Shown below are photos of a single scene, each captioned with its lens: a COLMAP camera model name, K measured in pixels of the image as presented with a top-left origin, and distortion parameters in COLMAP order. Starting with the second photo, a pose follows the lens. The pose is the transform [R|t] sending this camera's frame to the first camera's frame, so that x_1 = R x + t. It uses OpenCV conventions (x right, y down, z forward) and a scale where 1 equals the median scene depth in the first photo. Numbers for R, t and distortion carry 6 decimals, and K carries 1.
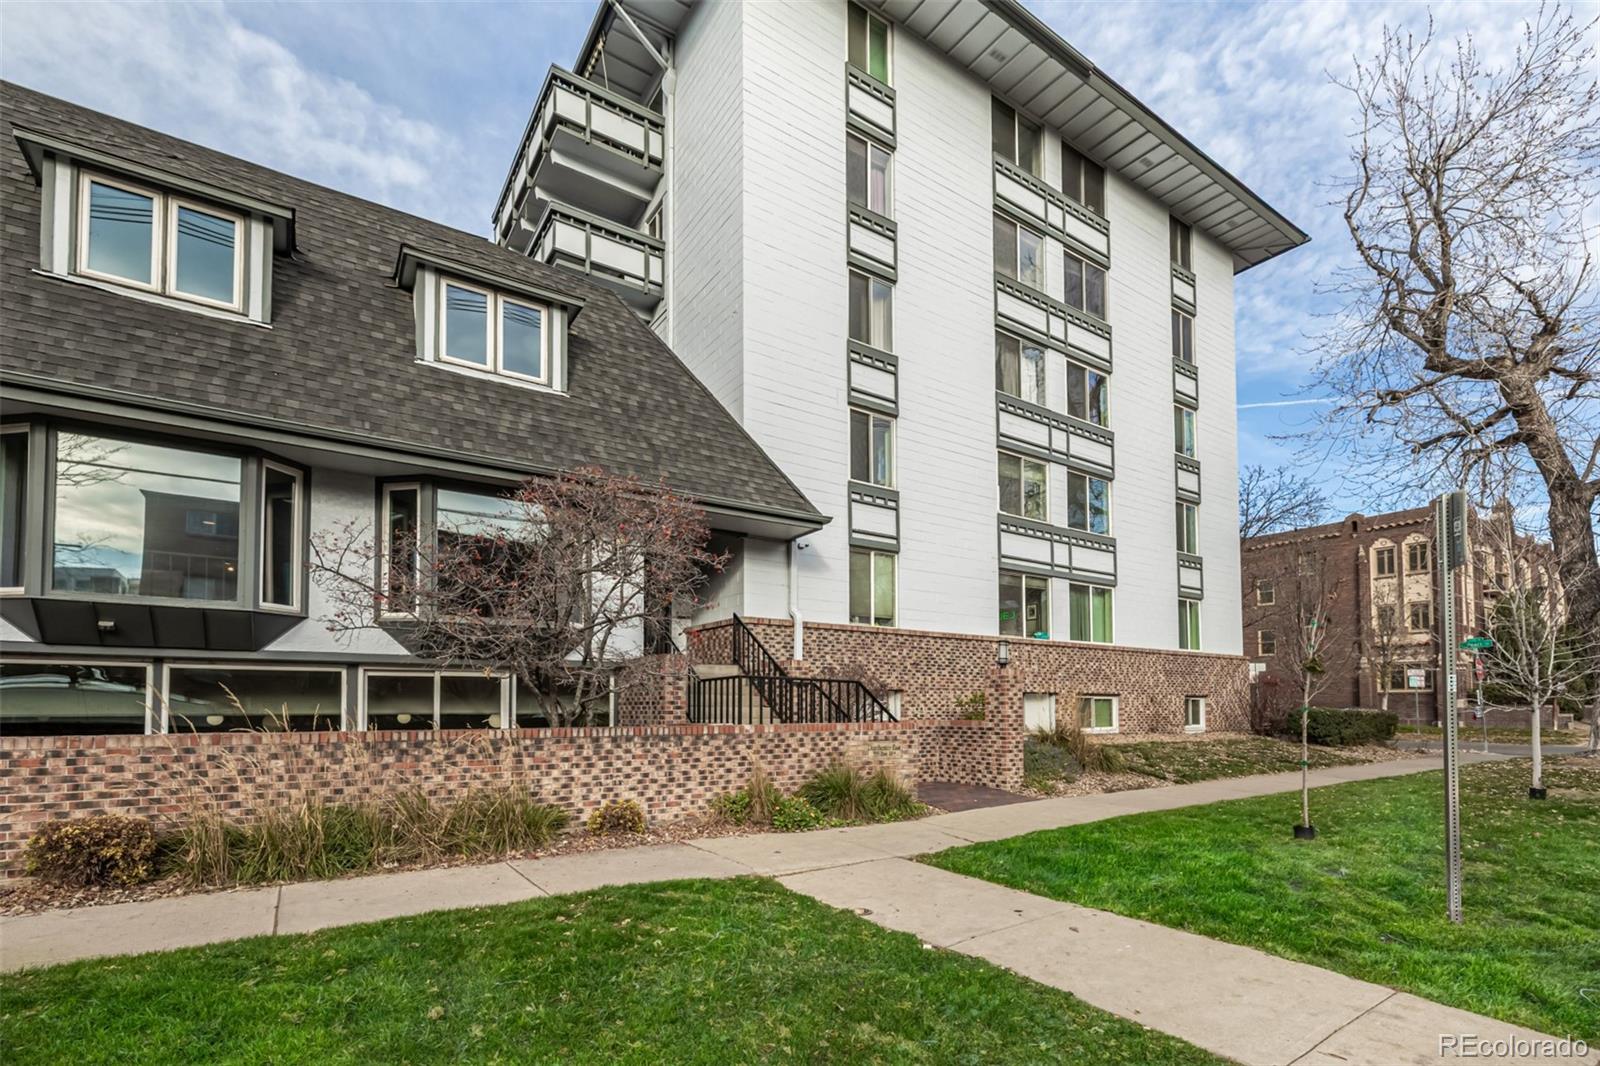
lens RADIAL K [[670.9, 0, 836.5], [0, 670.9, 688.1], [0, 0, 1]] dist [-0.000417, -0.000227]
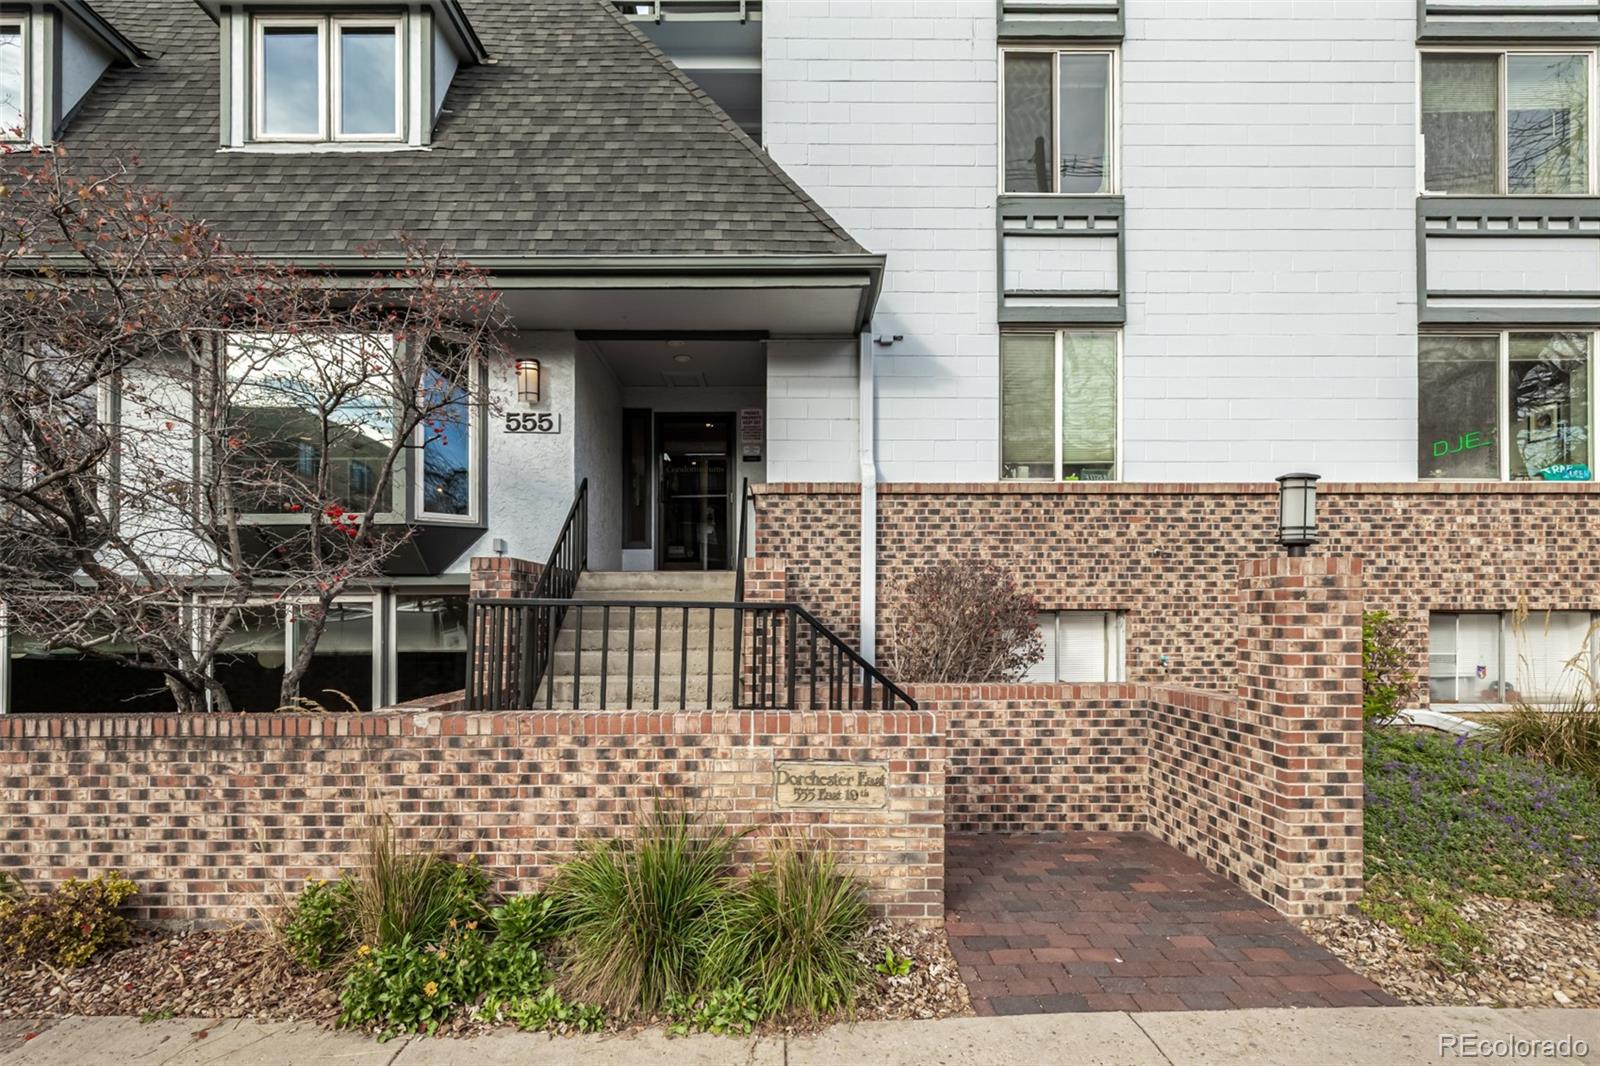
lens RADIAL K [[723.8, 0, 837.6], [0, 723.8, 615.5], [0, 0, 1]] dist [0.001139, 0.000221]
pose [[0.842328, -0.000420, -0.538965, 0.256118], [0.016963, 0.999525, 0.025732, -0.012543], [0.538699, -0.030817, 0.841935, 0.570055]]
